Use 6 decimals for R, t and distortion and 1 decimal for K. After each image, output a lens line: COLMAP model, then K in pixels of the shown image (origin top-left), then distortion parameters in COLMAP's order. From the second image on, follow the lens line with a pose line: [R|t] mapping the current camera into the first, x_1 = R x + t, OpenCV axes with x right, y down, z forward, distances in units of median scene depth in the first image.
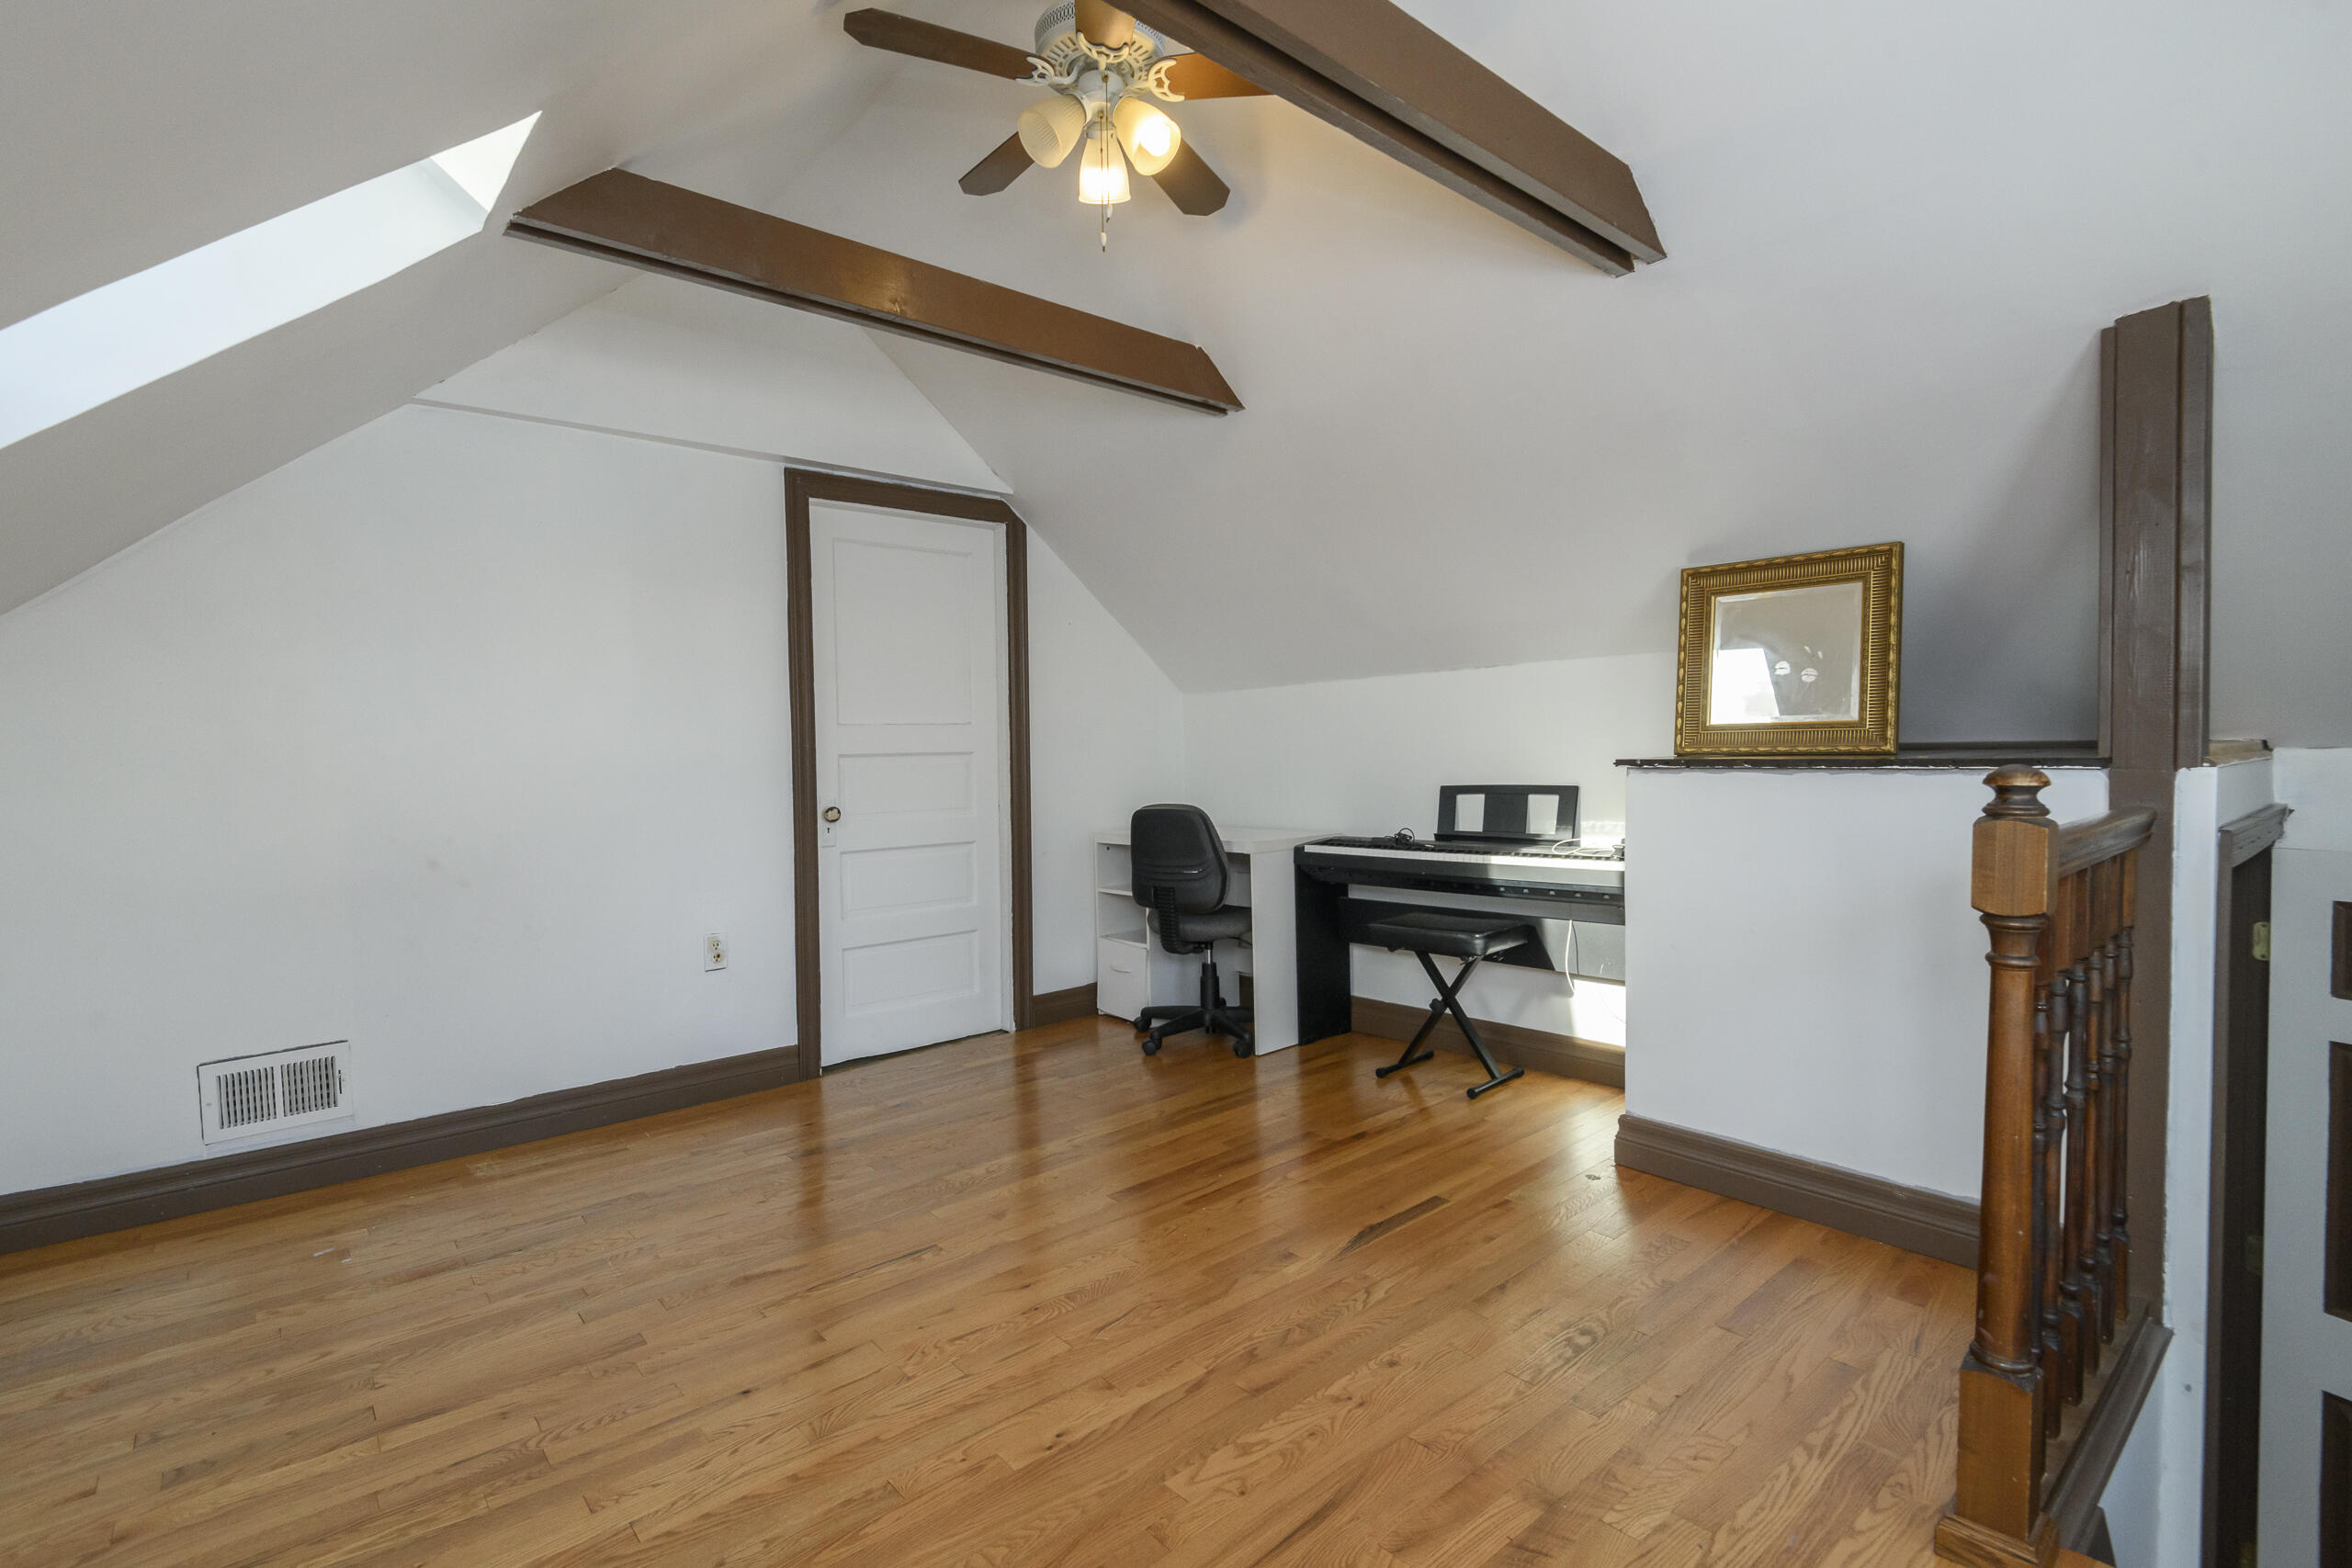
lens RADIAL K [[1107.0, 0, 1171.8], [0, 1107.0, 789.3], [0, 0, 1]] dist [0.021252, -0.007450]
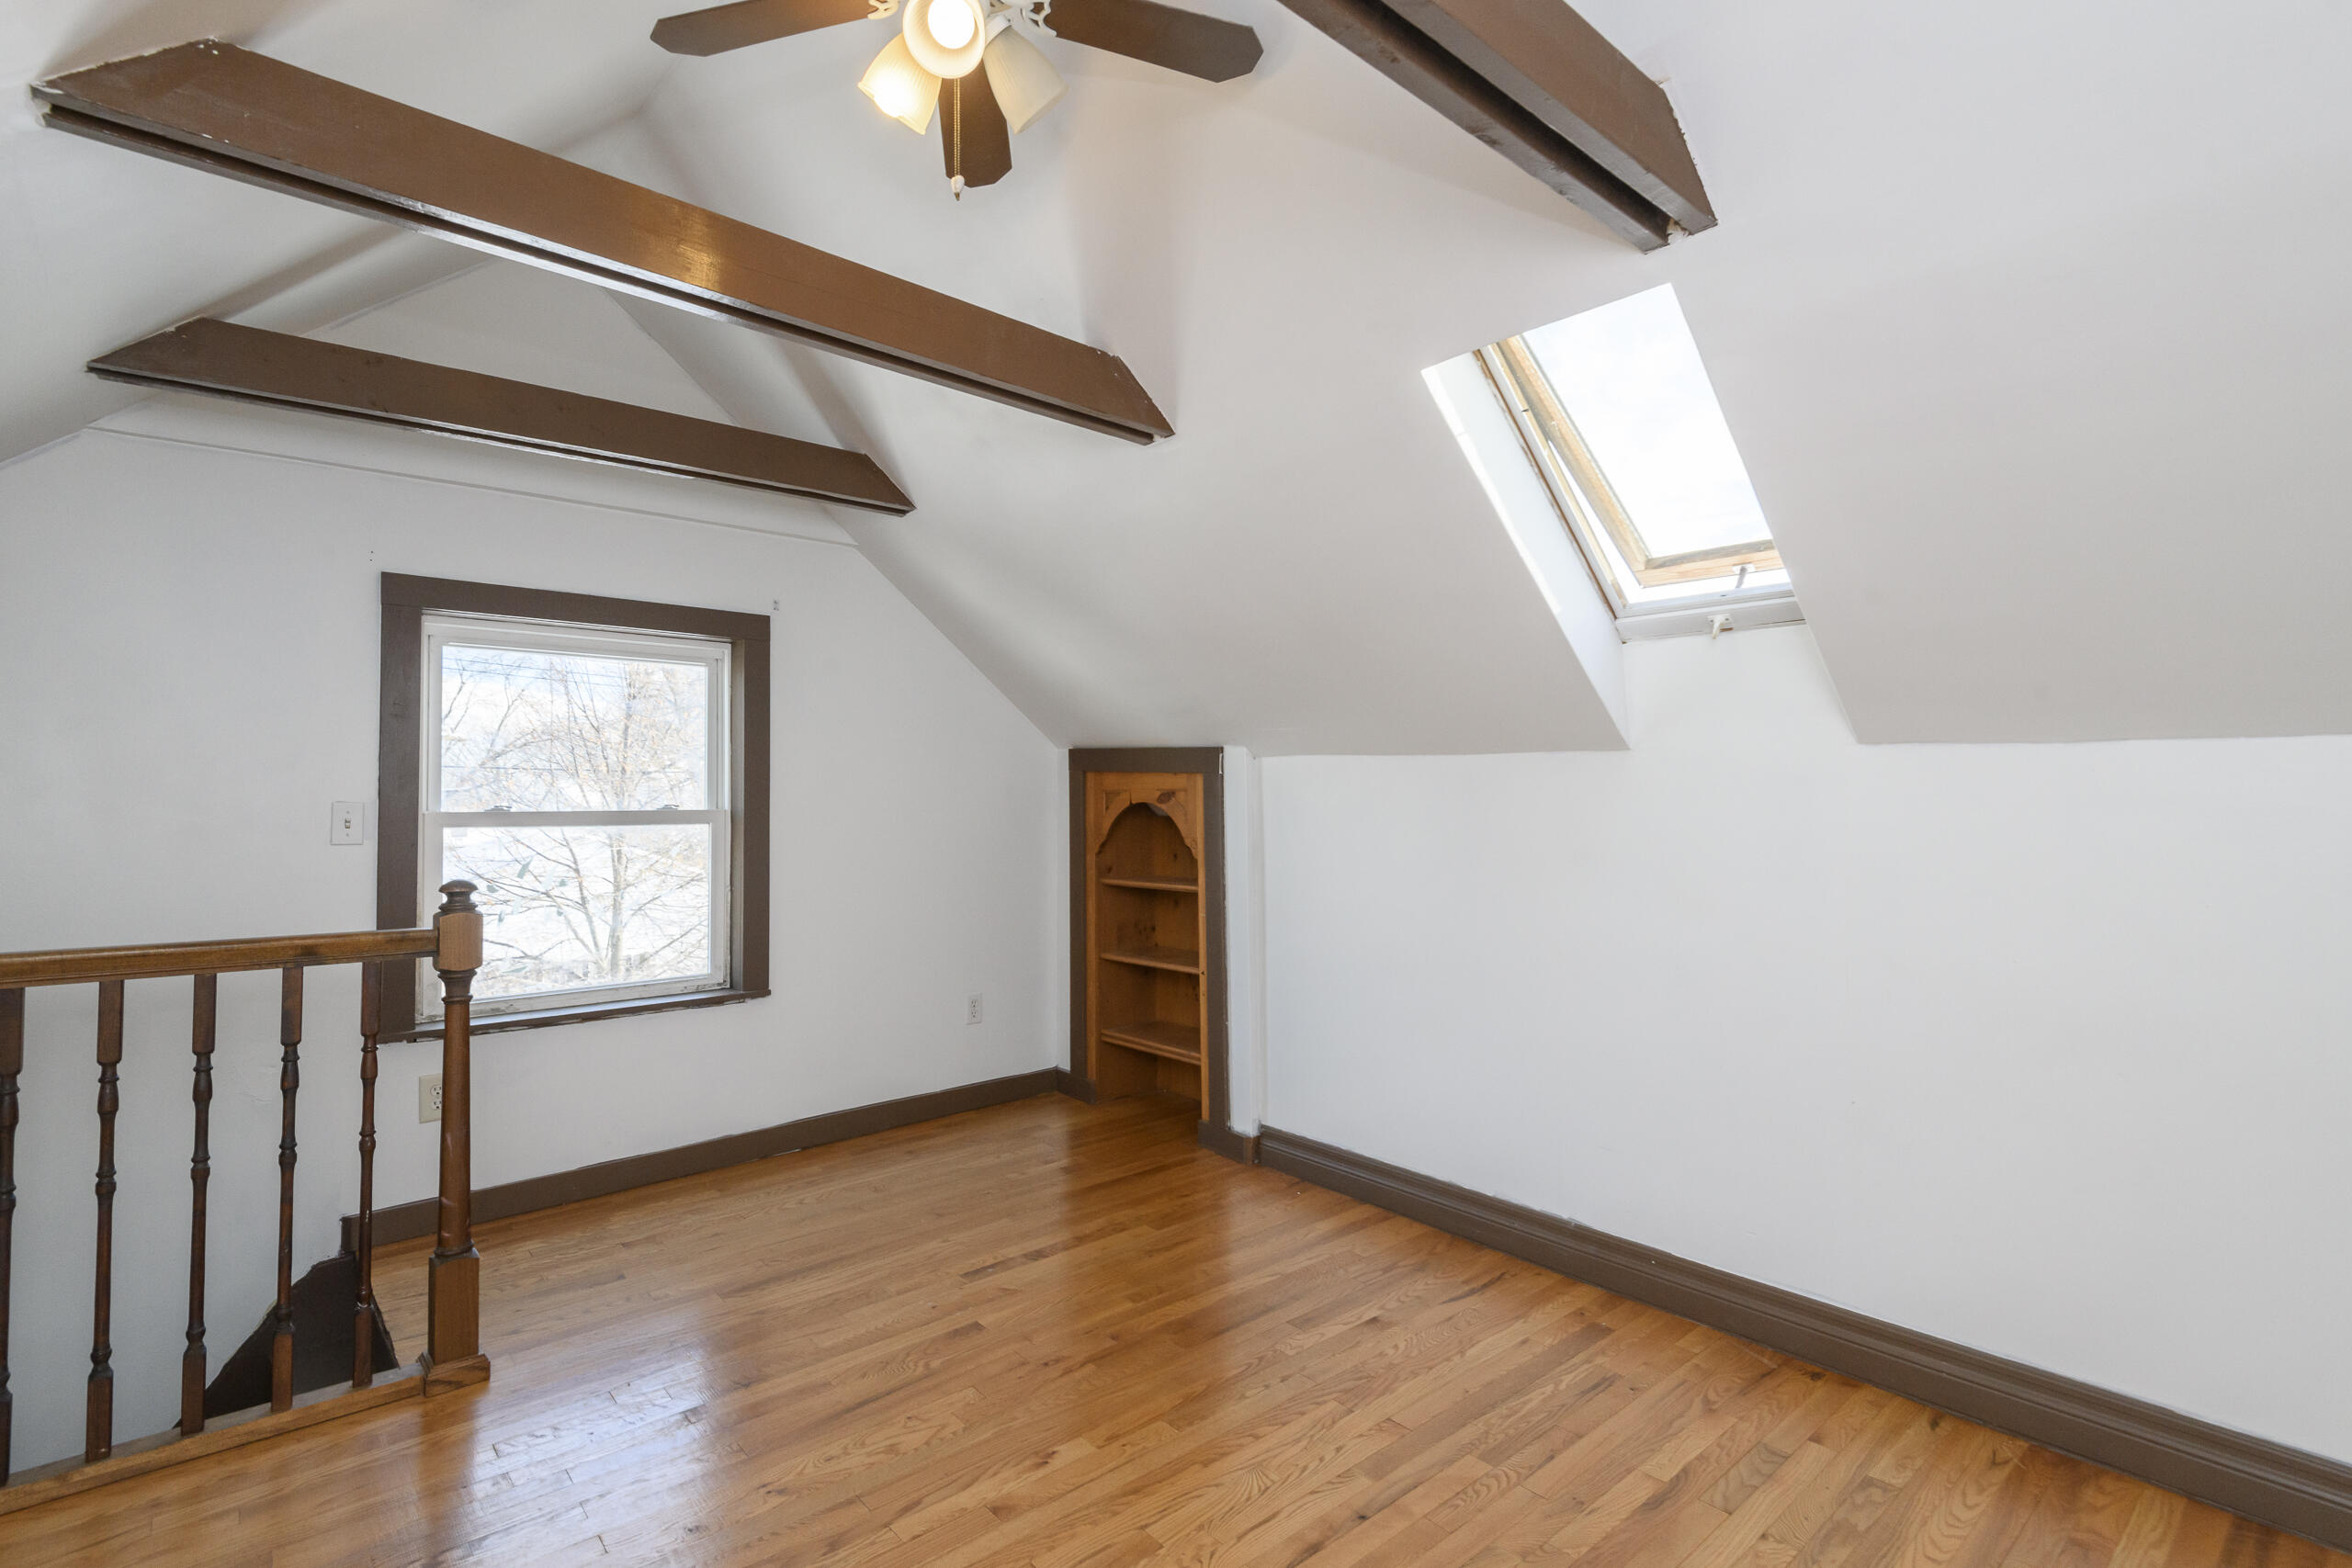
lens RADIAL K [[1107.0, 0, 1178.6], [0, 1107.0, 785.2], [0, 0, 1]] dist [0.021252, -0.007450]
pose [[-0.999573, 0.016979, -0.023767, -0.150272], [0.016388, 0.999557, 0.024839, -0.097541], [0.024178, 0.024439, -0.999409, 1.435146]]
